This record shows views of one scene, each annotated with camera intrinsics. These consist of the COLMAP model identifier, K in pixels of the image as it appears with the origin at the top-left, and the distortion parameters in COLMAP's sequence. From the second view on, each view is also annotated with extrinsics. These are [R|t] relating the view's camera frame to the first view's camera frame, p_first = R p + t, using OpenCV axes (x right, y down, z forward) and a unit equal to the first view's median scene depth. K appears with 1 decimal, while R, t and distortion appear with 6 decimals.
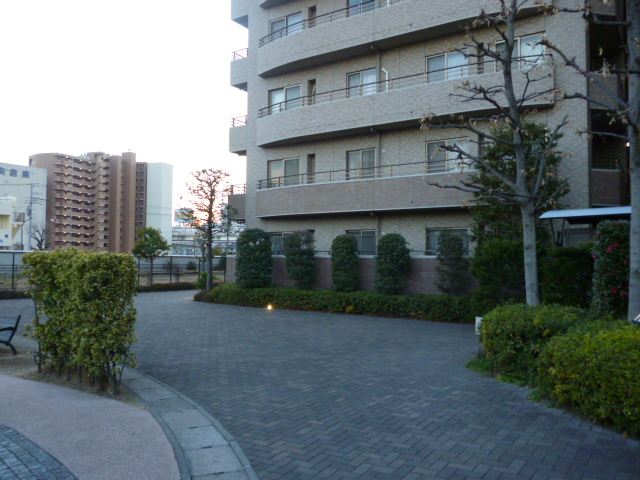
lens RADIAL K [[538.6, 0, 317.1], [0, 538.6, 241.1], [0, 0, 1]] dist [-0.004536, 0.003483]
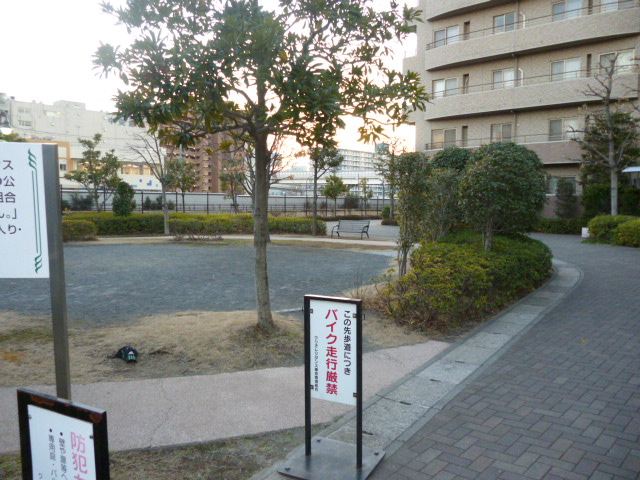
lens RADIAL K [[538.6, 0, 324.2], [0, 538.6, 240.6], [0, 0, 1]] dist [-0.004536, 0.003483]
pose [[0.991379, 0.006094, -0.130880, -0.237926], [0.007864, 0.994349, 0.105867, -0.009503], [0.130786, -0.105983, 0.985729, -0.652777]]
